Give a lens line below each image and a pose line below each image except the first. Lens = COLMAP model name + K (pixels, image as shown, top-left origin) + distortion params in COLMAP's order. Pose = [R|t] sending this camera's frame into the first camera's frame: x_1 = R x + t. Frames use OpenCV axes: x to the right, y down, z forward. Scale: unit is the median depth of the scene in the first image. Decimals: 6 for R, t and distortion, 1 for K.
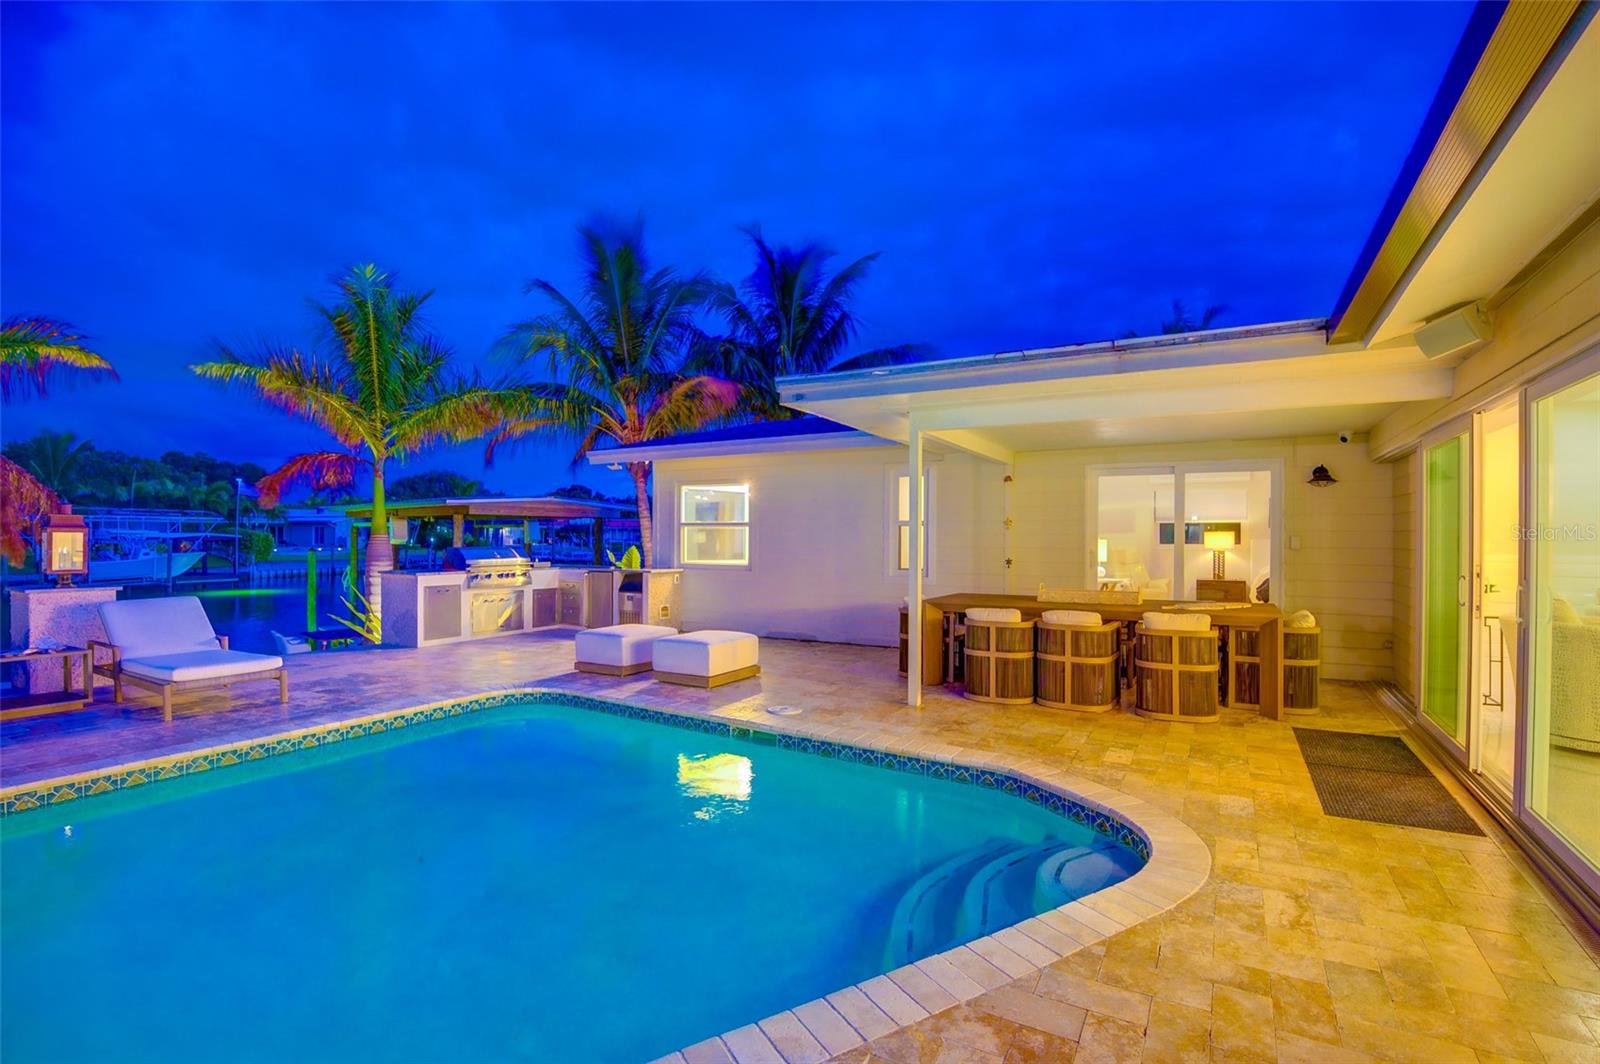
lens RADIAL K [[720.0, 0, 817.3], [0, 720.0, 545.3], [0, 0, 1]] dist [-0.018803, -0.006316]
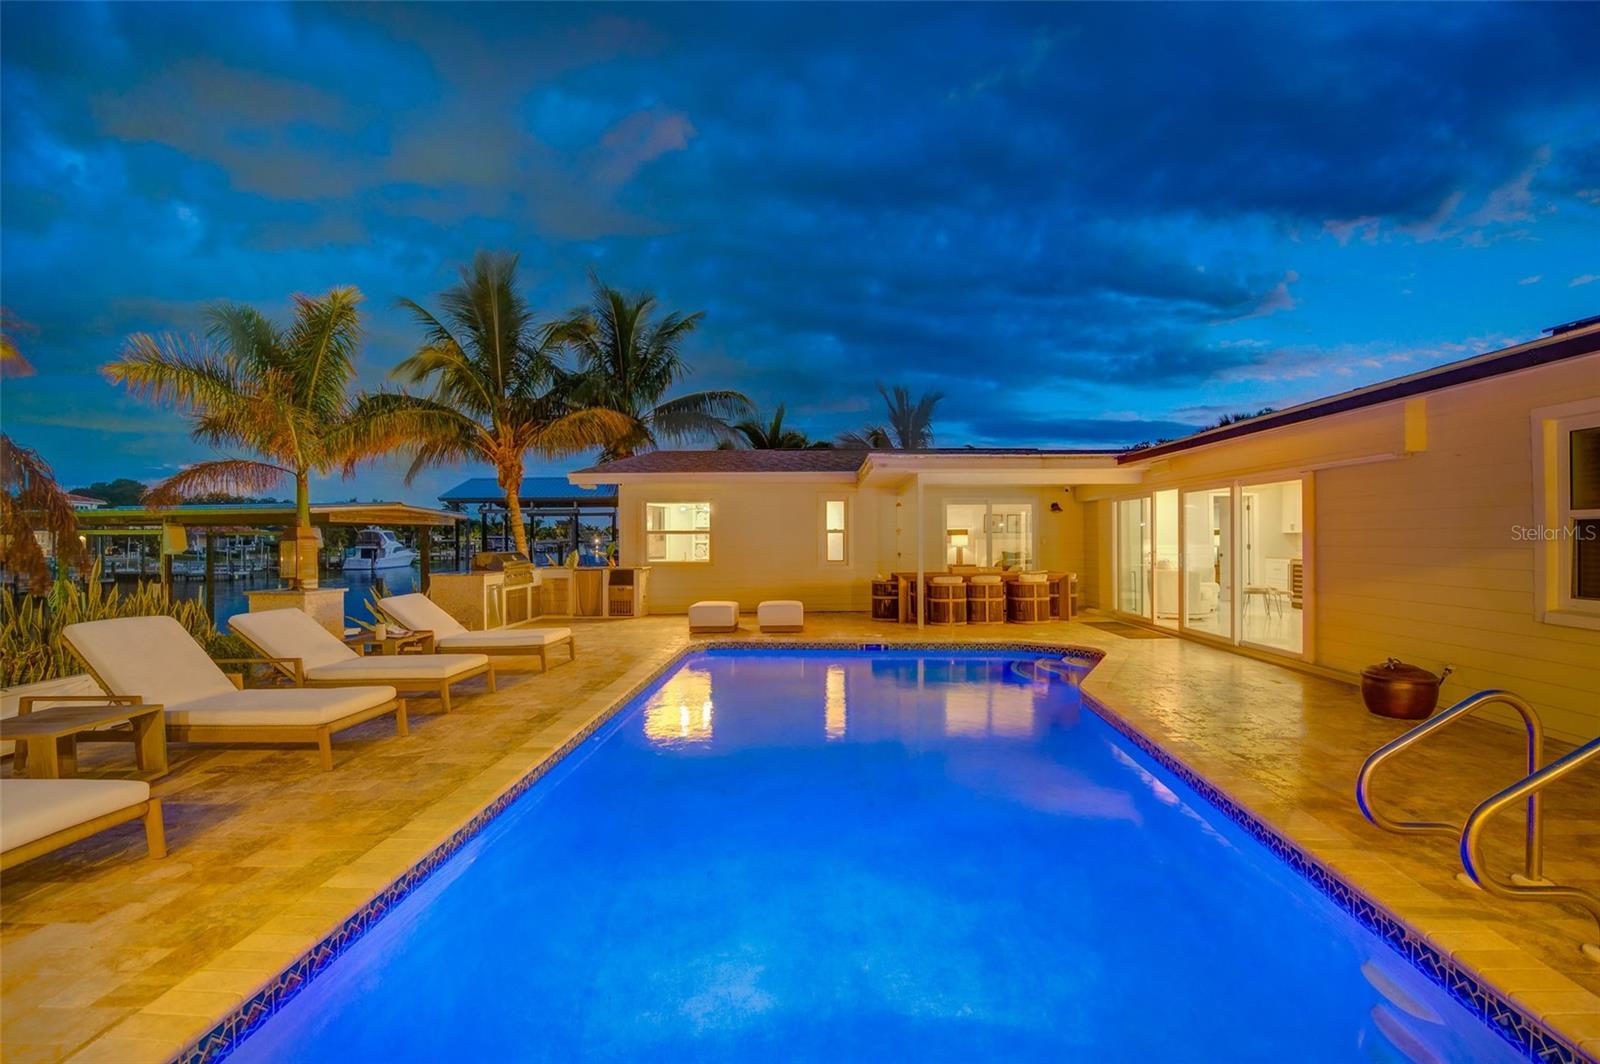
lens RADIAL K [[720.0, 0, 806.9], [0, 720.0, 528.2], [0, 0, 1]] dist [-0.018803, -0.006316]
pose [[0.877337, -0.002601, 0.479868, -0.592031], [0.015943, 0.999591, -0.023729, -0.001381], [-0.479610, 0.028469, 0.877020, -0.297740]]
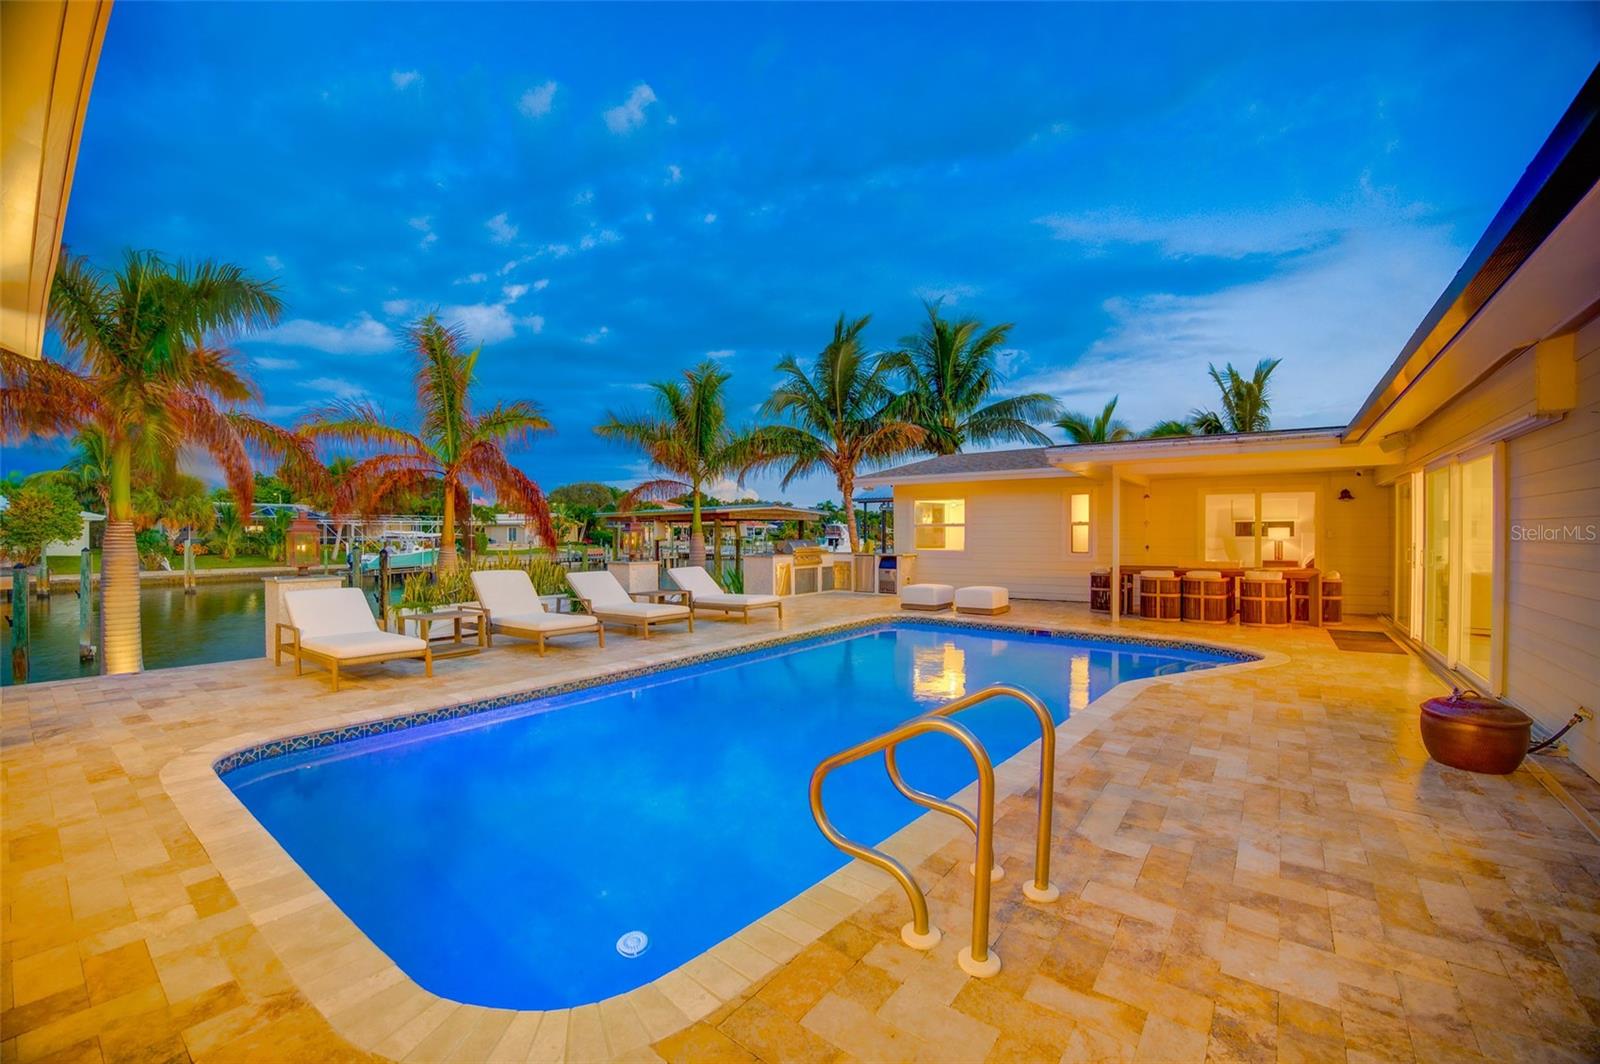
lens RADIAL K [[650.1, 0, 803.2], [0, 650.1, 529.6], [0, 0, 1]] dist [-0.046215, -0.000932]
pose [[0.991601, -0.006734, -0.129160, -0.261475], [0.004336, 0.999813, -0.018835, 0.005741], [0.129263, 0.018117, 0.991445, -0.442928]]
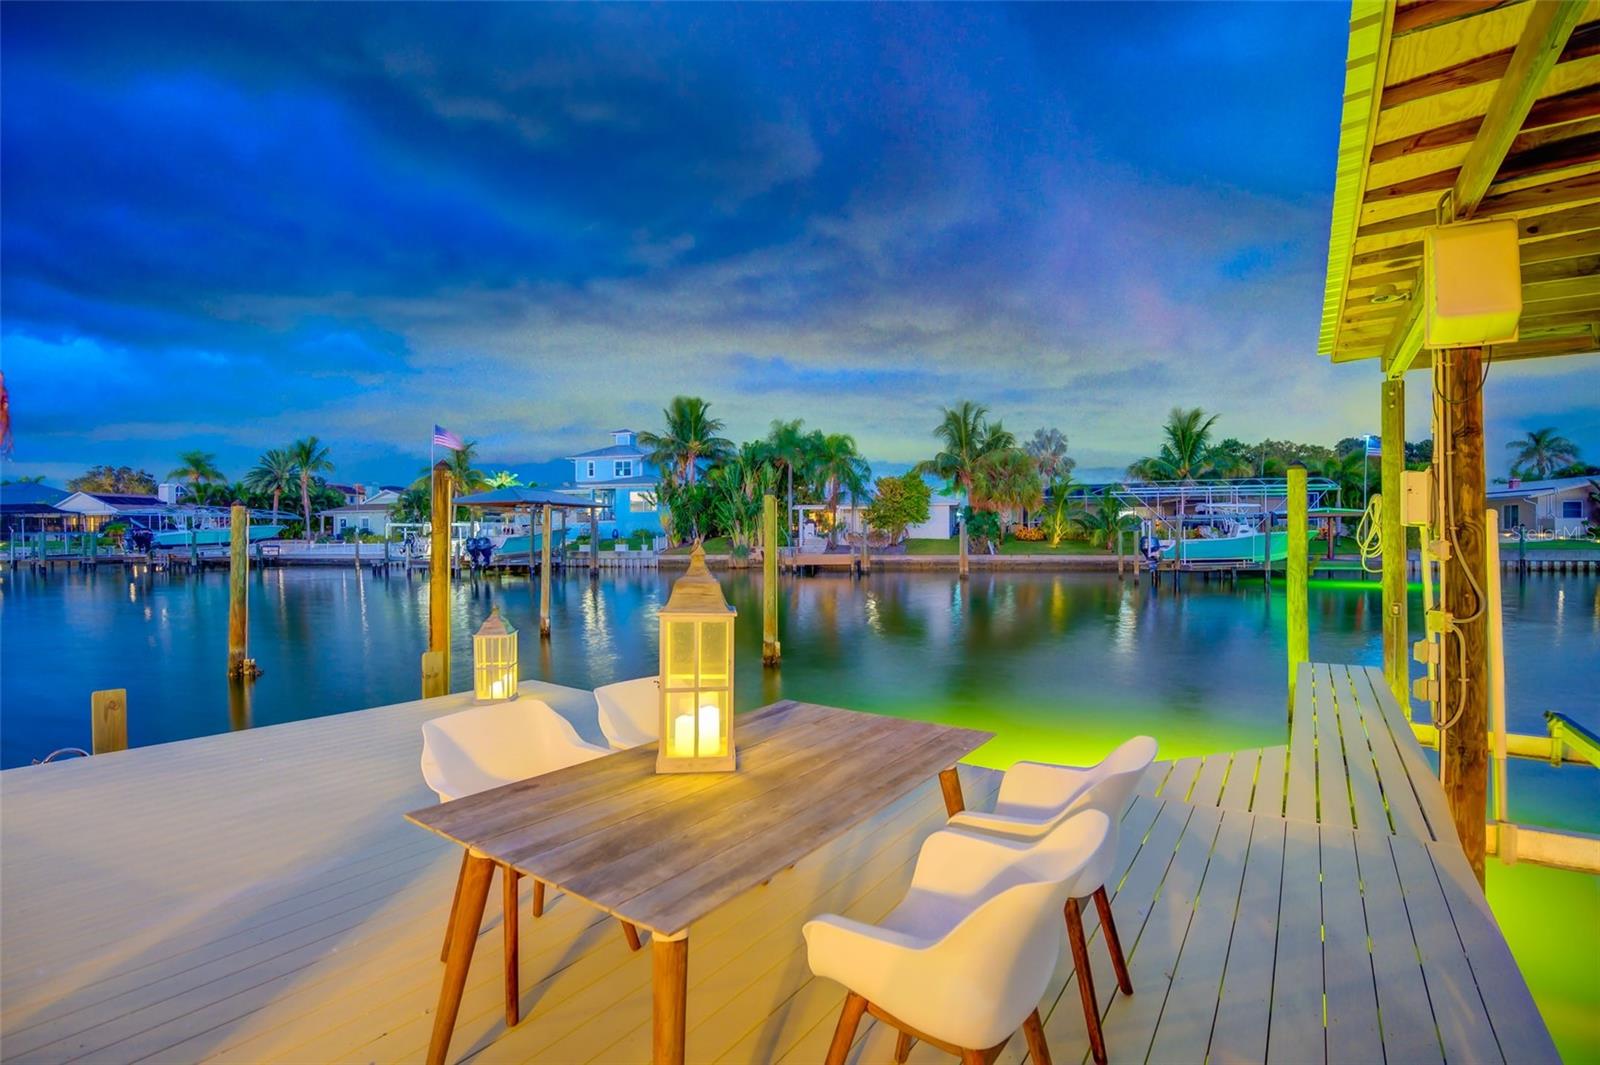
lens RADIAL K [[720.0, 0, 787.7], [0, 720.0, 531.0], [0, 0, 1]] dist [-0.018803, -0.006316]
pose [[0.135910, -0.010595, -0.990664, -0.772292], [-0.007974, 0.999899, -0.011787, 0.109316], [0.990689, 0.009502, 0.135812, 1.450043]]
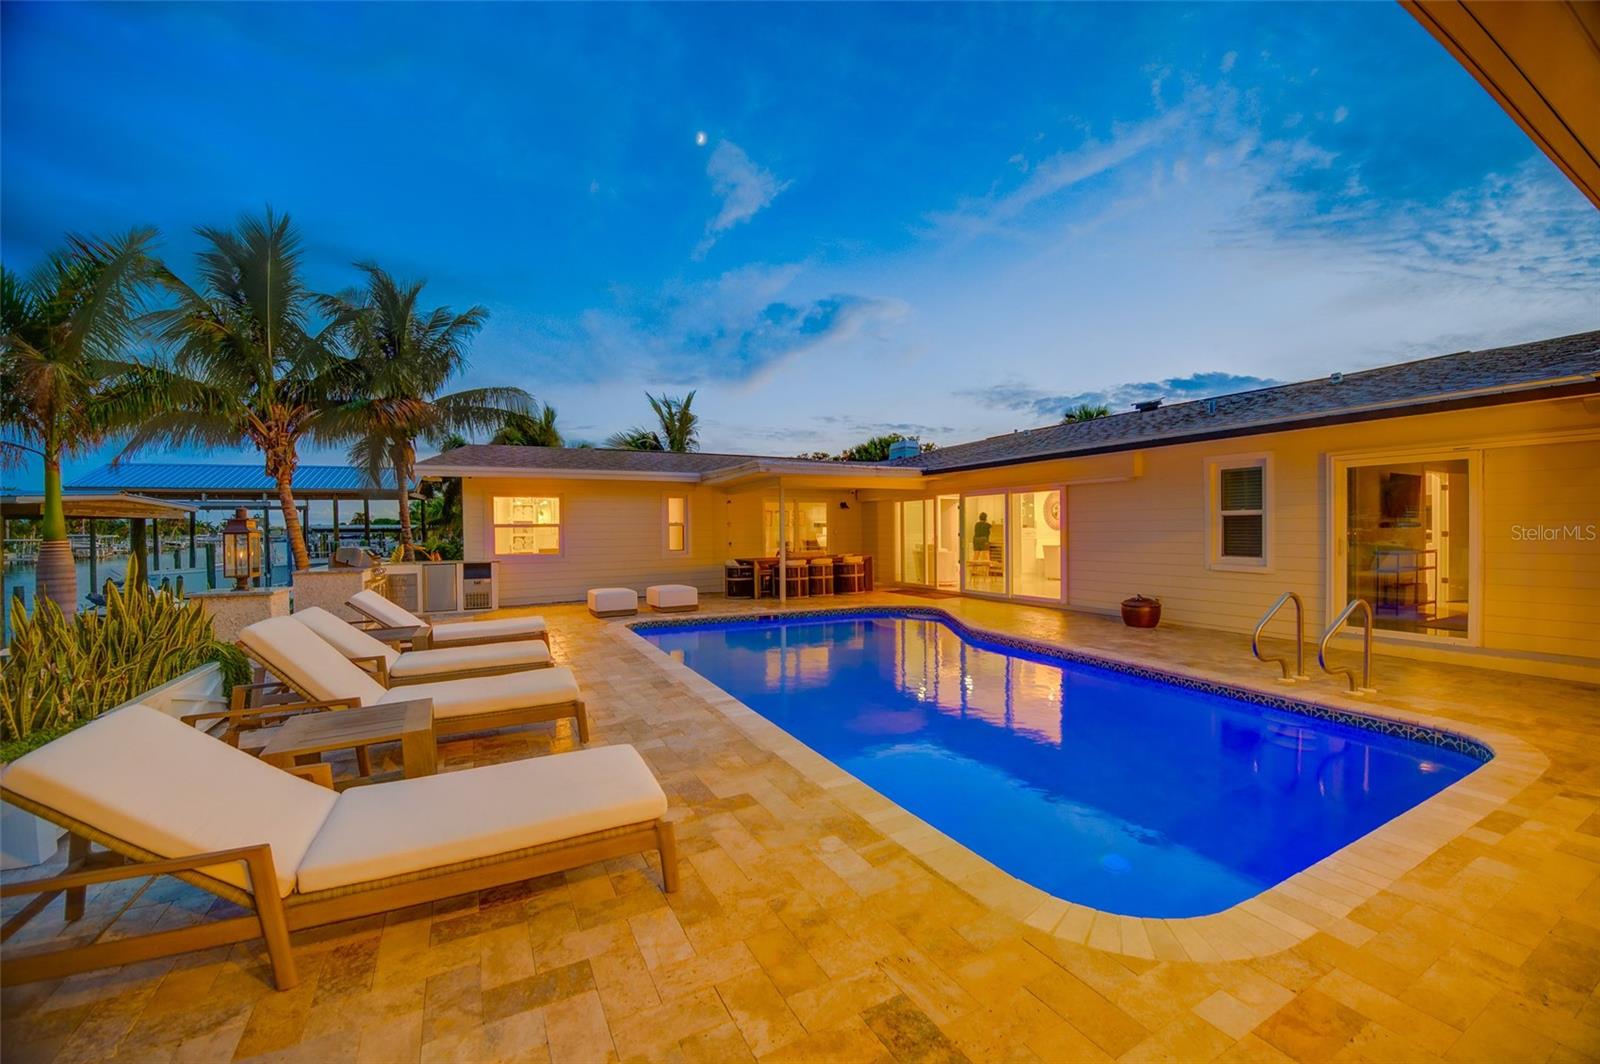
lens RADIAL K [[650.1, 0, 803.5], [0, 650.1, 524.0], [0, 0, 1]] dist [-0.046215, -0.000932]
pose [[0.547652, -0.002895, 0.836701, -0.919074], [0.025790, 0.999577, -0.013423, -0.001880], [-0.836309, 0.028930, 0.547495, -0.127595]]
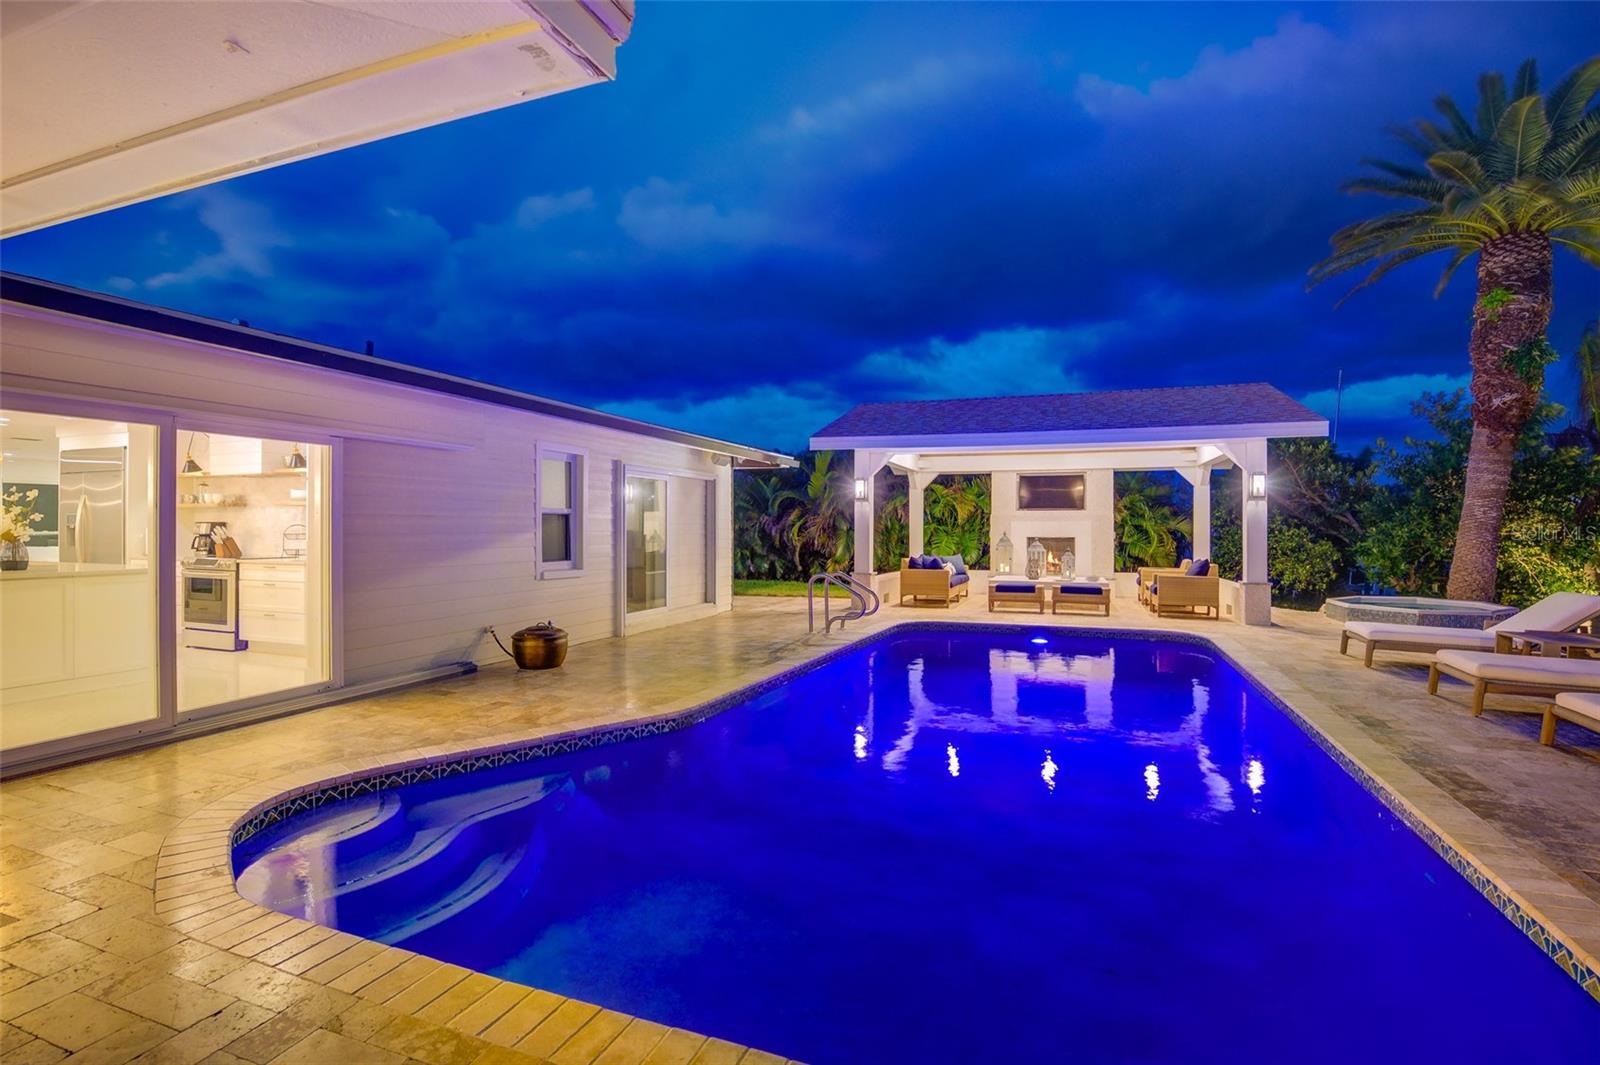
lens RADIAL K [[720.0, 0, 830.2], [0, 720.0, 532.7], [0, 0, 1]] dist [-0.018803, -0.006316]
pose [[-0.980508, -0.008136, -0.196309, -0.049233], [-0.012770, 0.999669, 0.022351, -0.008264], [0.196062, 0.024423, -0.980287, 0.699978]]
